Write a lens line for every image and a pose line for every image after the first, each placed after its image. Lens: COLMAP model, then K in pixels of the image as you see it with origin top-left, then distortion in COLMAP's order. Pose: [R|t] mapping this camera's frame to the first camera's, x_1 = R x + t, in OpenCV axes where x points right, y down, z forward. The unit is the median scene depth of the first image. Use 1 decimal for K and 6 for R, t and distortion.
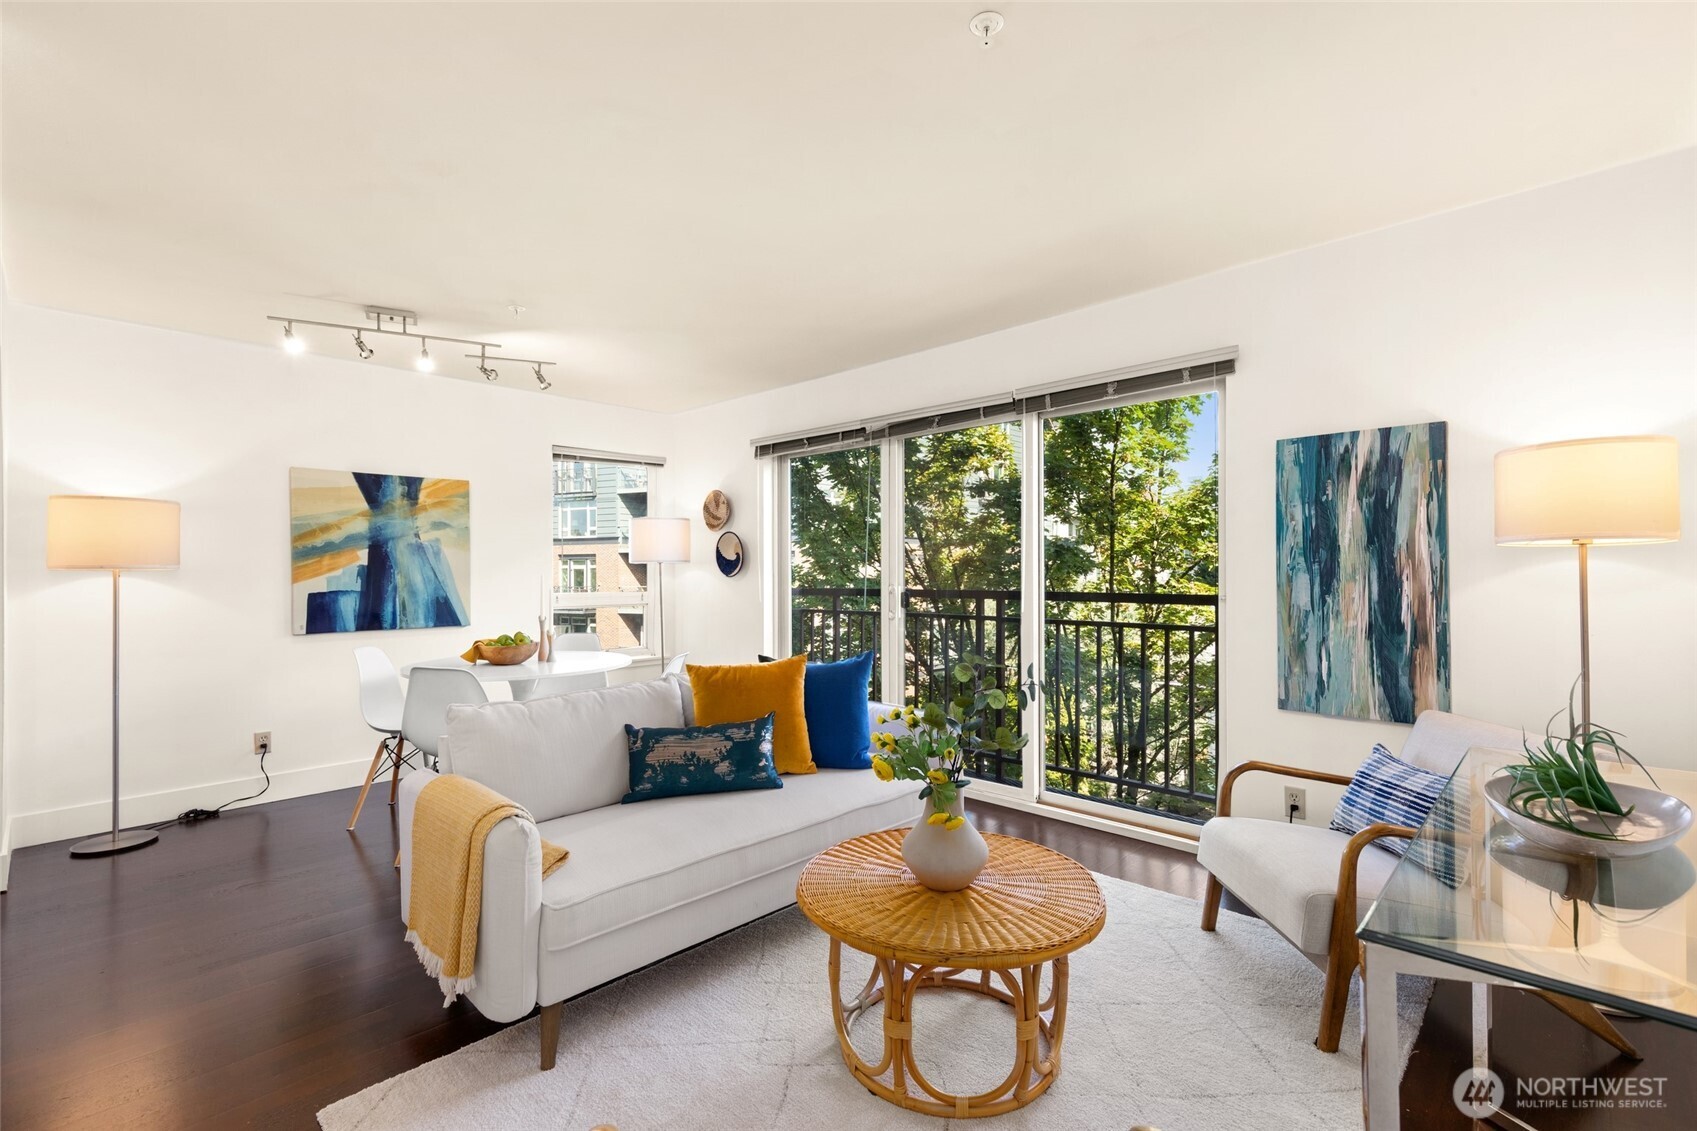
lens RADIAL K [[770.8, 0, 849.7], [0, 770.8, 568.2], [0, 0, 1]] dist [0.003056, 0.000435]
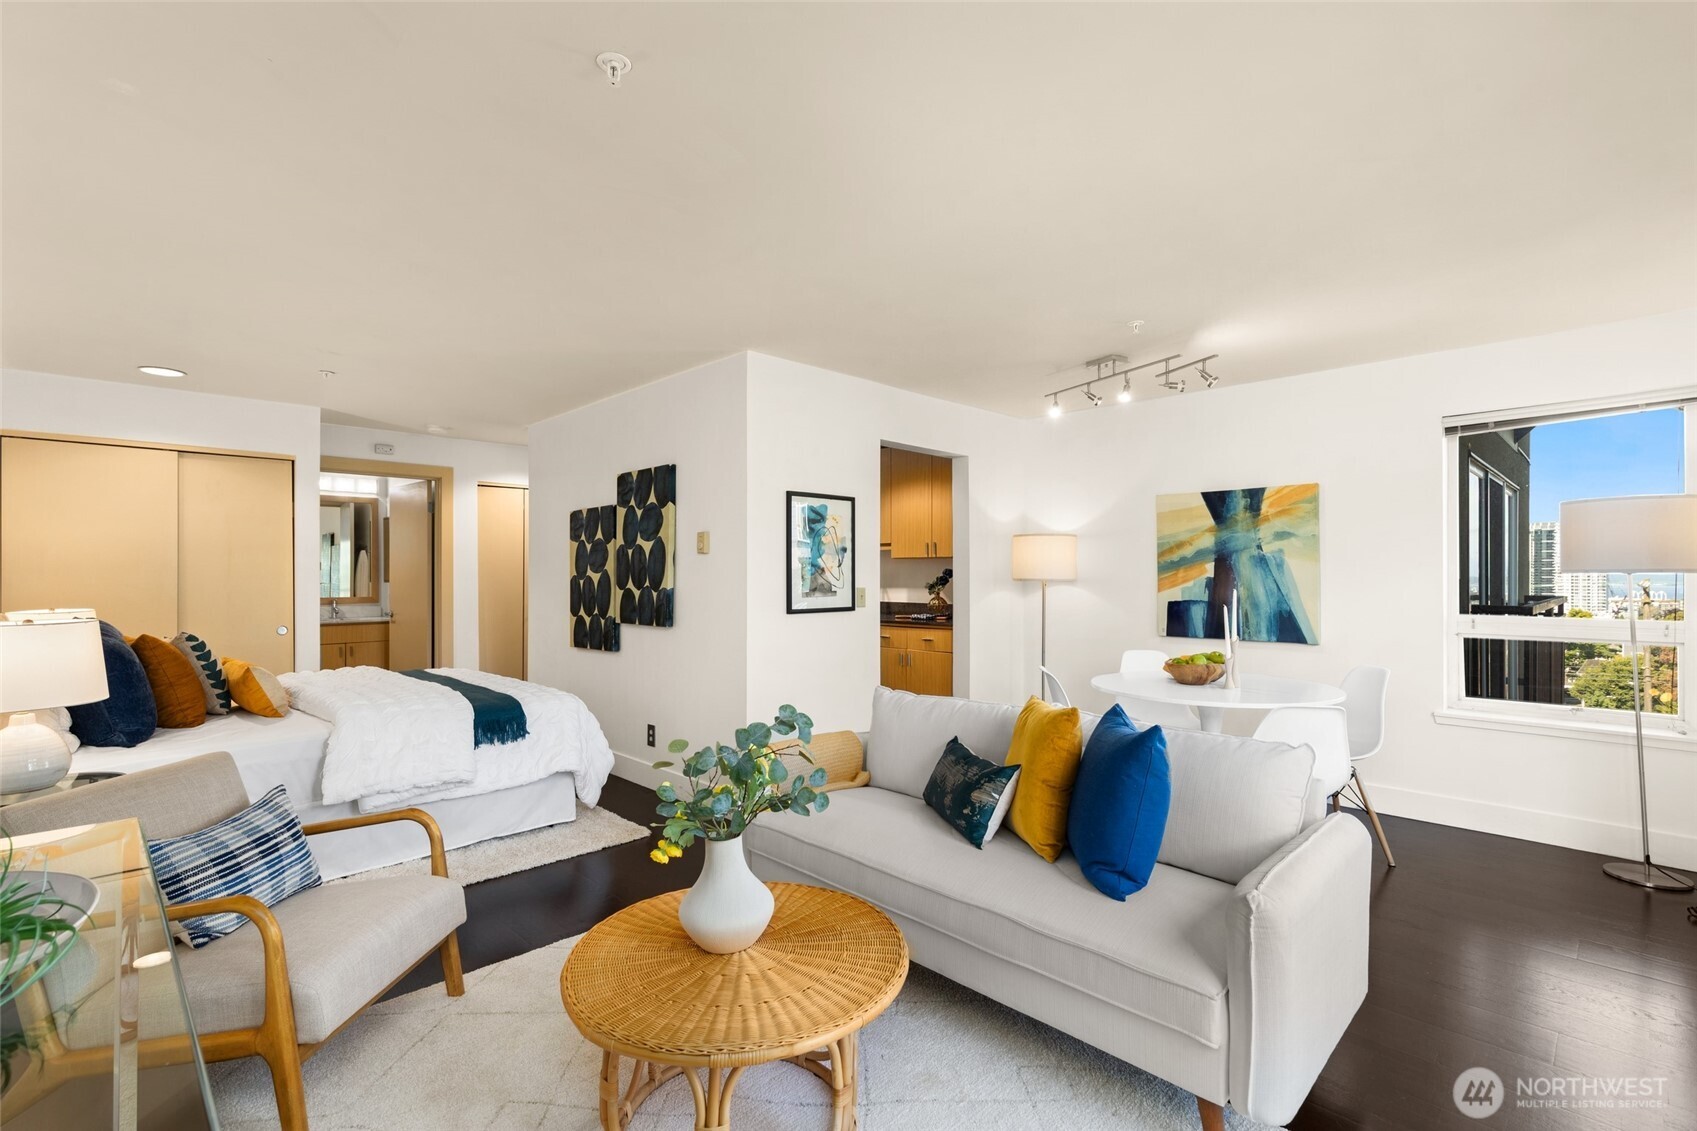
lens RADIAL K [[770.8, 0, 849.7], [0, 770.8, 568.2], [0, 0, 1]] dist [0.003056, 0.000435]
pose [[-0.021118, -0.005982, -0.999759, 0.473617], [0.005515, 0.999966, -0.006100, -0.013513], [0.999762, -0.005643, -0.021085, 0.541080]]
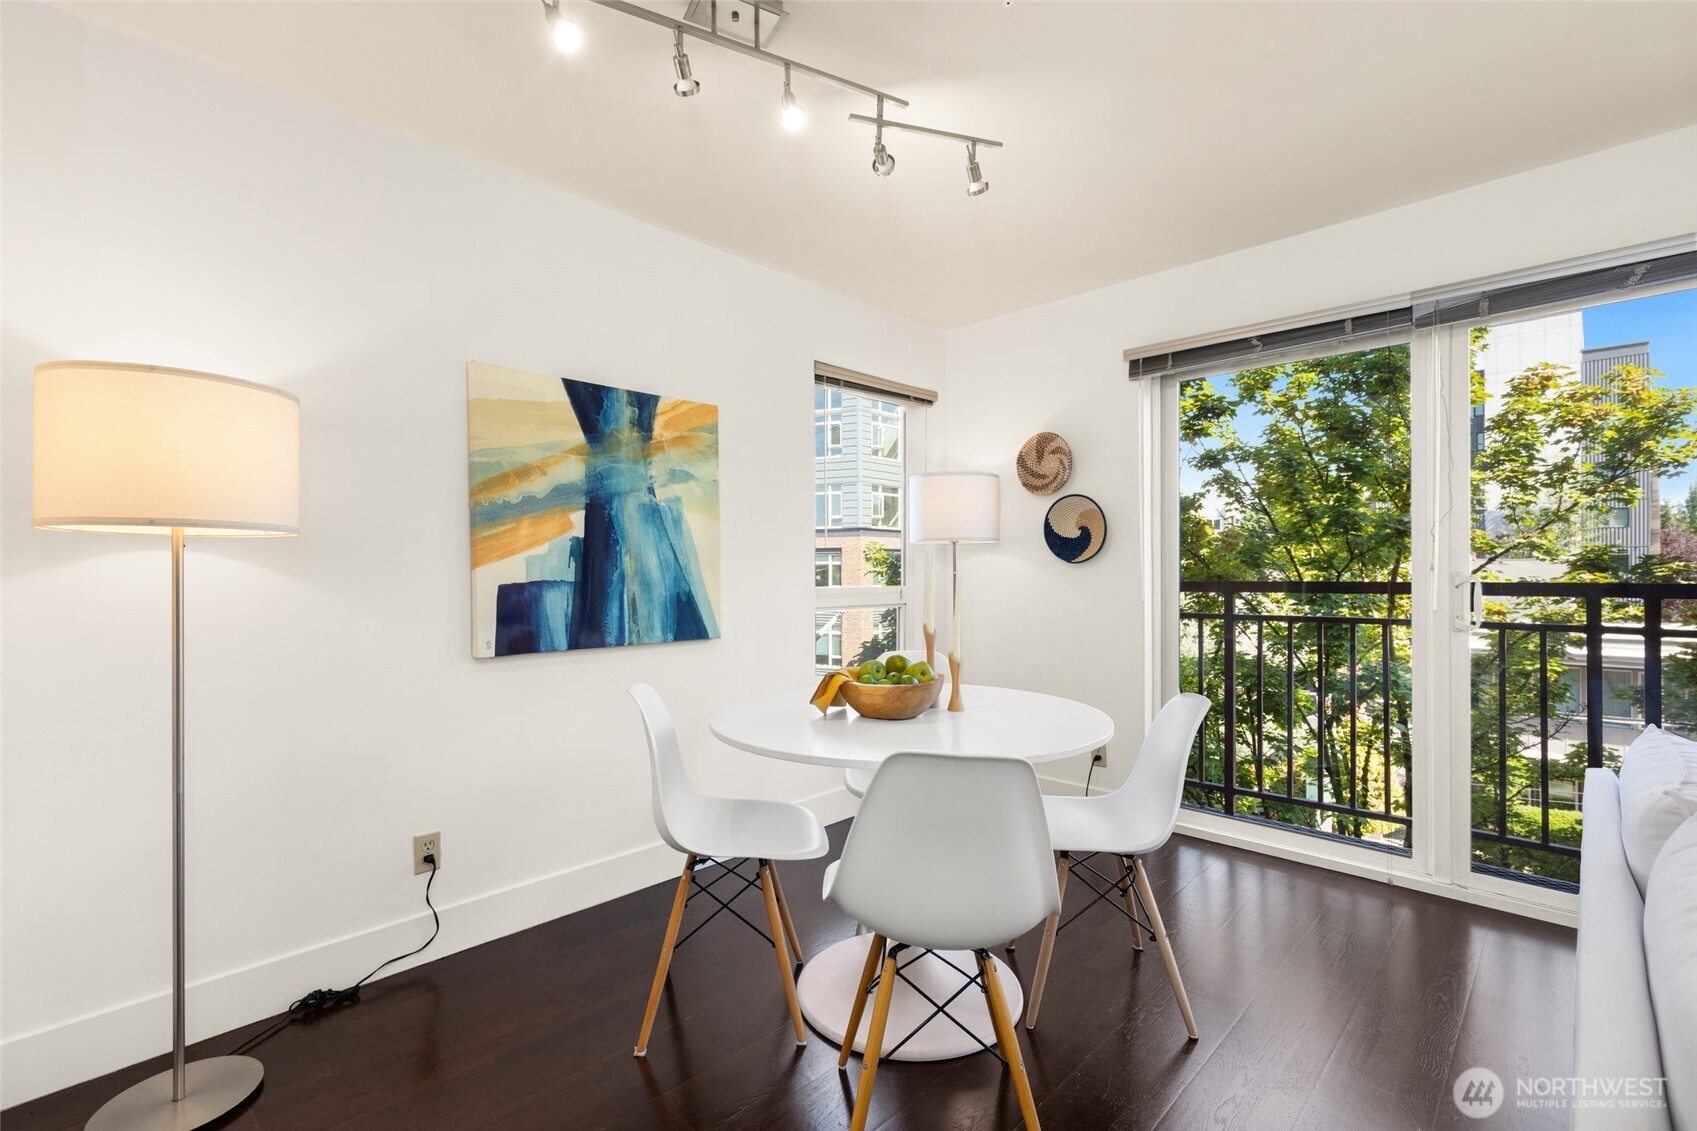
lens RADIAL K [[755.1, 0, 841.8], [0, 755.1, 571.1], [0, 0, 1]] dist [0.001635, 0.000142]
pose [[0.999934, 0.001879, -0.011363, -0.439827], [-0.001801, 0.999975, 0.006819, 0.017856], [0.011375, -0.006798, 0.999912, 0.444263]]
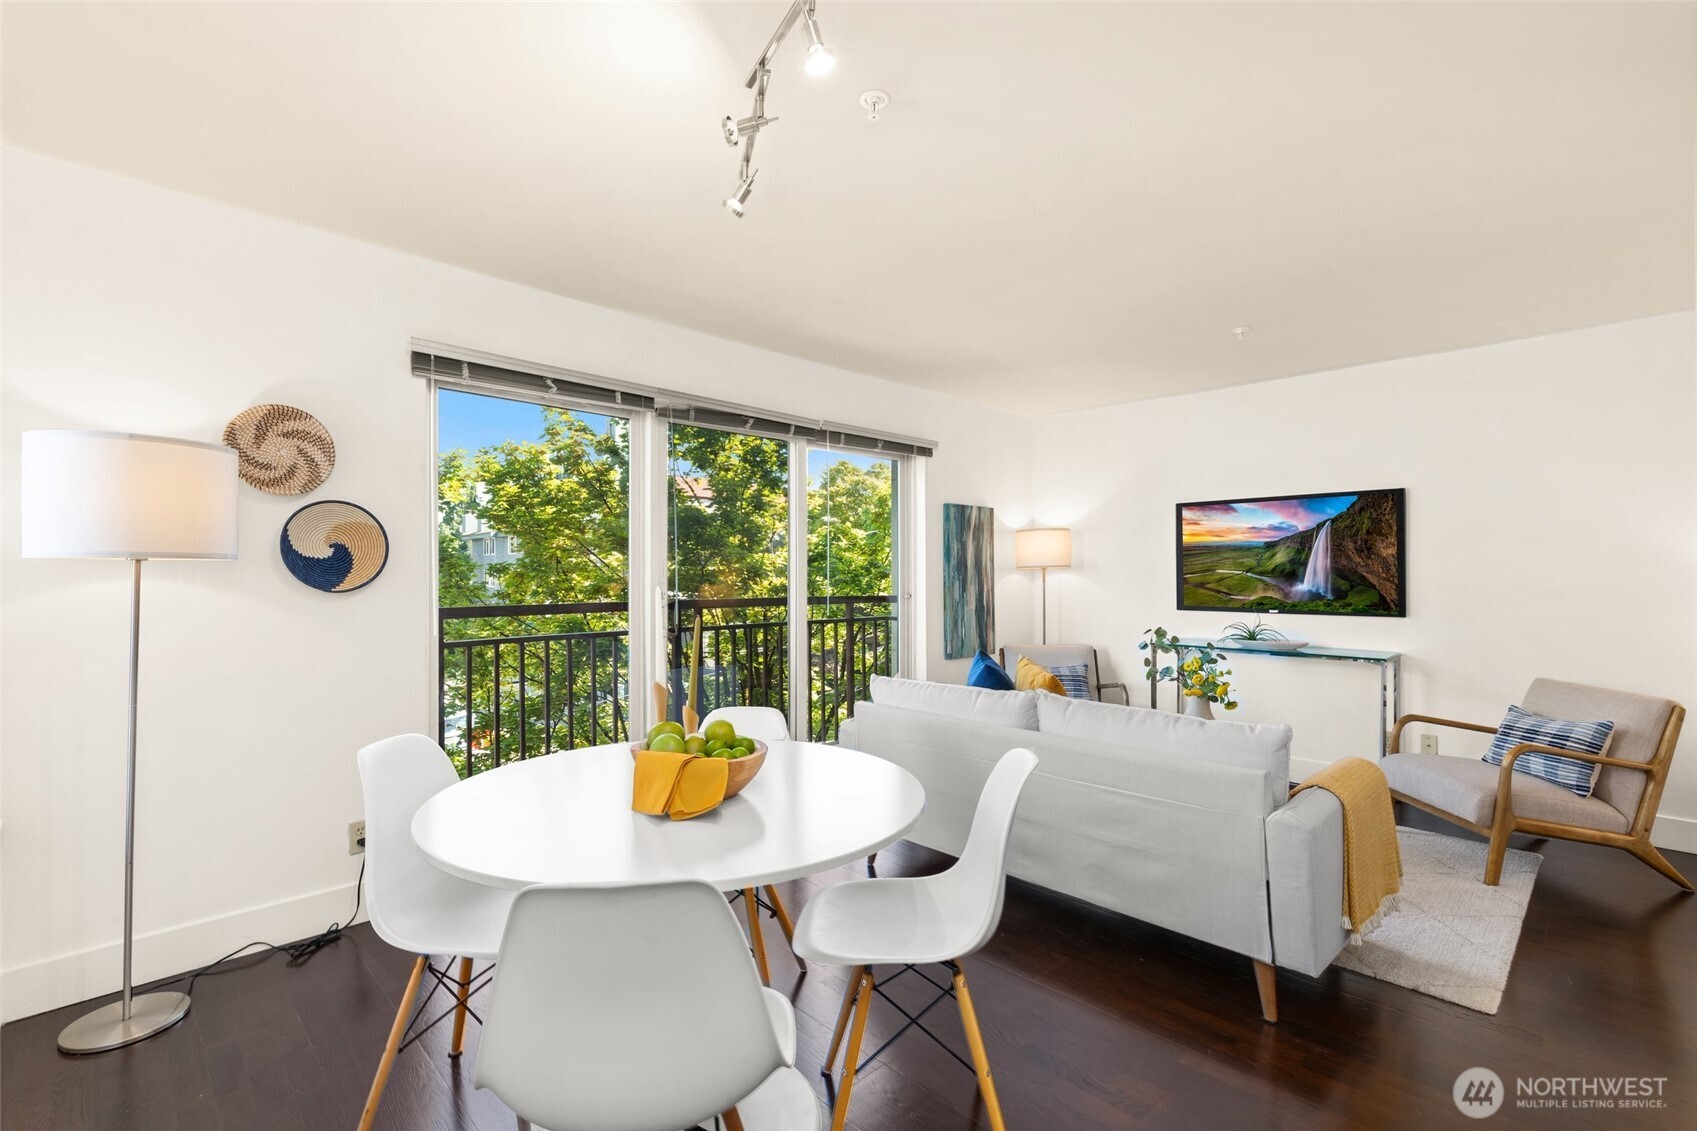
lens RADIAL K [[755.1, 0, 841.8], [0, 755.1, 571.1], [0, 0, 1]] dist [0.001635, 0.000142]
pose [[0.025389, 0.007126, 0.999652, -0.797150], [-0.005863, 0.999958, -0.006979, -0.001207], [-0.999660, -0.005684, 0.025430, 0.840328]]
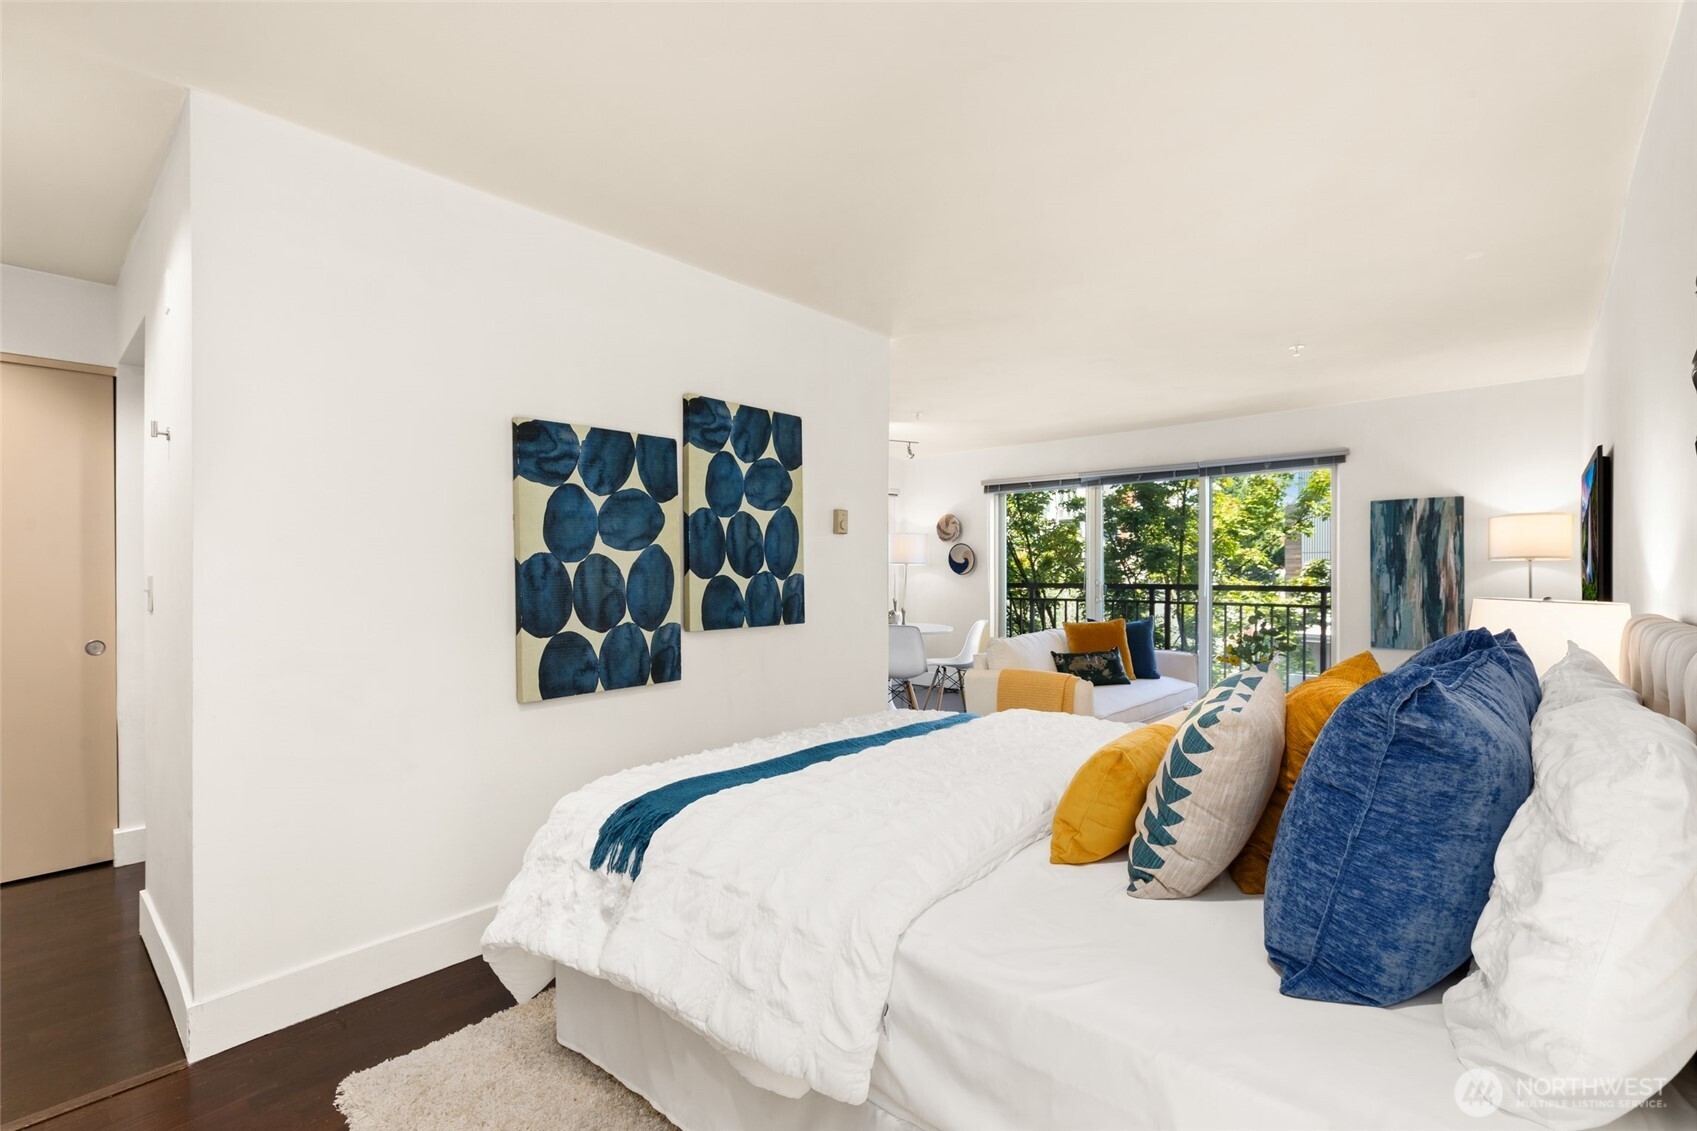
lens RADIAL K [[765.4, 0, 856.6], [0, 765.4, 574.1], [0, 0, 1]] dist [0.000893, 0.000255]
pose [[0.998678, 0.003626, 0.051279, -0.538839], [-0.004032, 0.999961, 0.007804, -0.000891], [-0.051248, -0.008001, 0.998654, -0.537168]]
